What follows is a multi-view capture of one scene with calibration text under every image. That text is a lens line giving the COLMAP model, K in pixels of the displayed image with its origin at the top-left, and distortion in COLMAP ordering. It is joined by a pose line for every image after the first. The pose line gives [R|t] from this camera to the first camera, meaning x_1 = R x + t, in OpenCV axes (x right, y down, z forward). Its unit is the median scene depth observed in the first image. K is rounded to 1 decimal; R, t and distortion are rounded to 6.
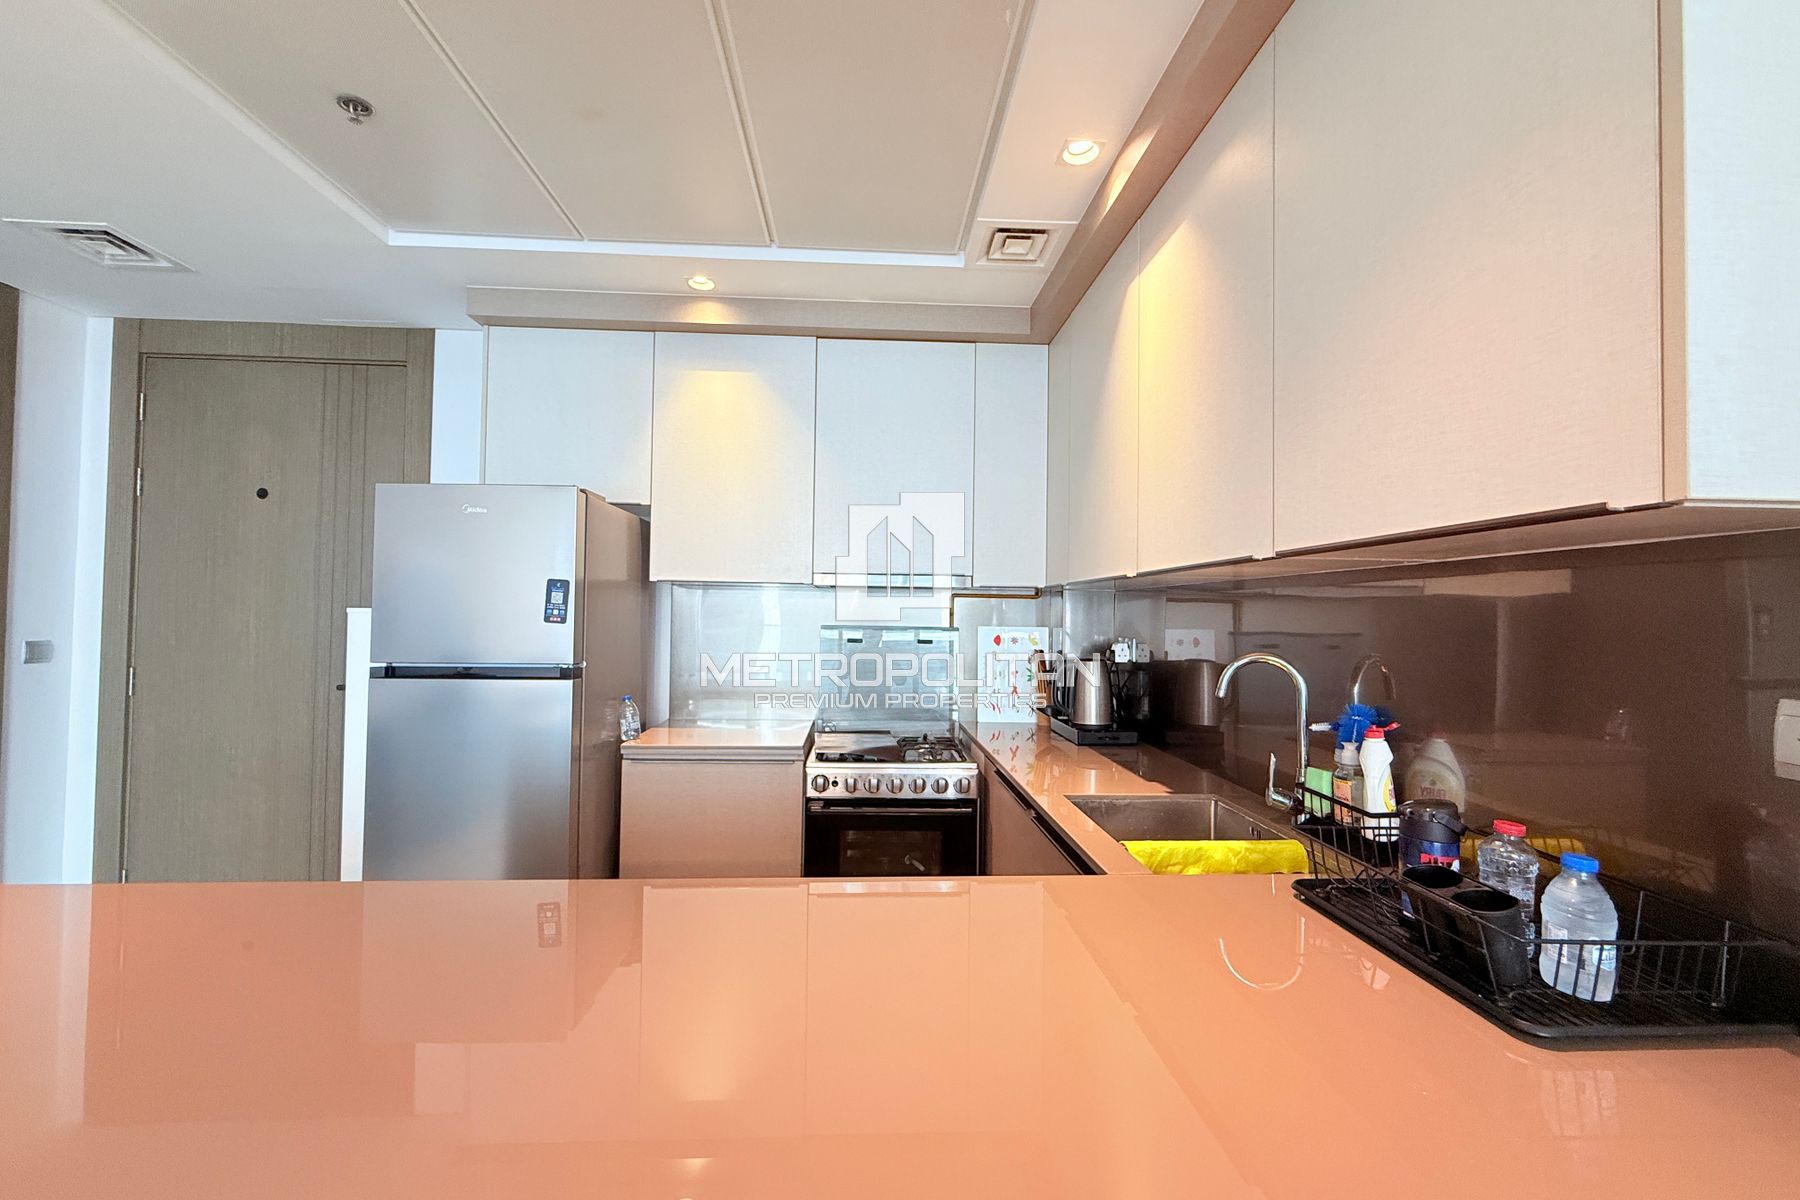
lens RADIAL K [[712.7, 0, 900.0], [0, 712.7, 600.0], [0, 0, 1]] dist [-0.000621, 0.000024]
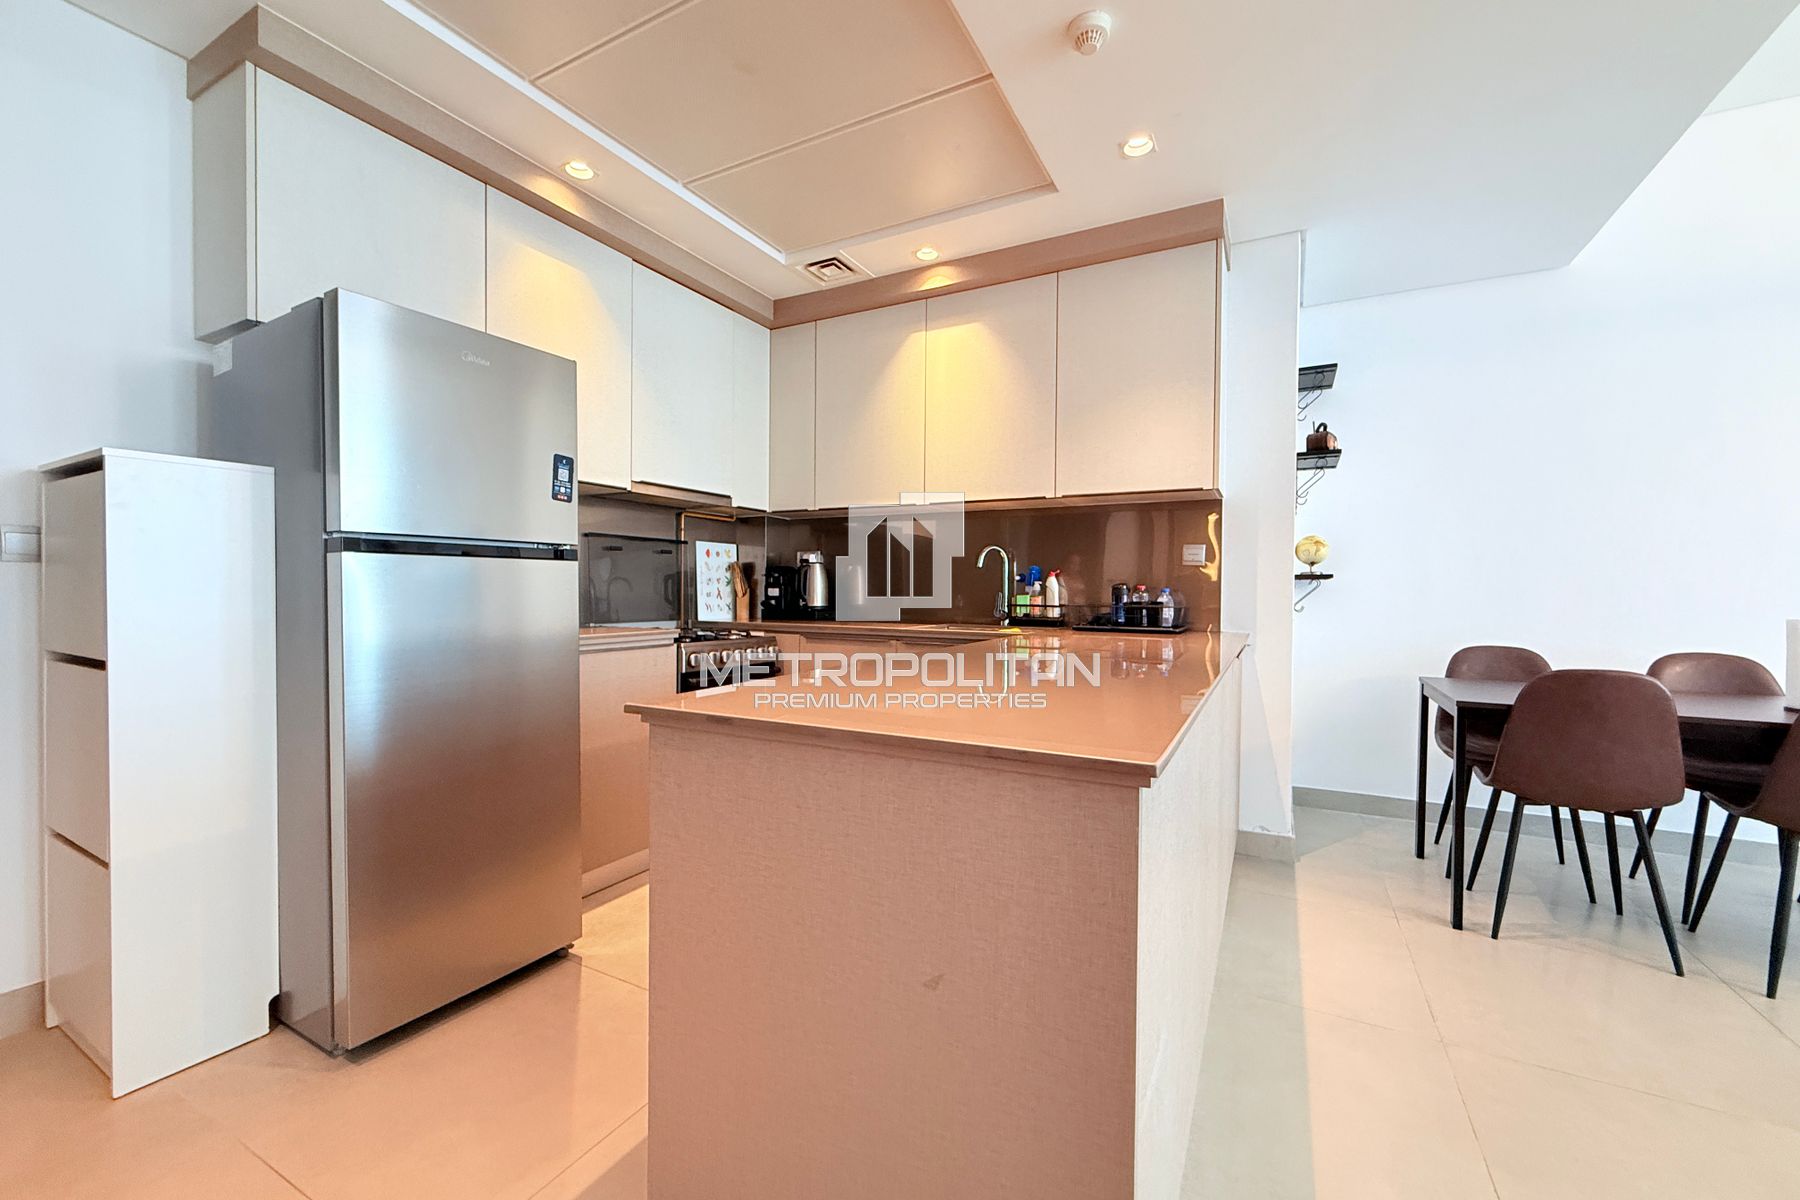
lens RADIAL K [[712.7, 0, 900.0], [0, 712.7, 600.0], [0, 0, 1]] dist [-0.000621, 0.000024]
pose [[0.508488, -0.024860, 0.860710, -1.016940], [-0.017713, 0.999070, 0.039321, 0.111759], [-0.860887, -0.035240, 0.507575, 0.119198]]
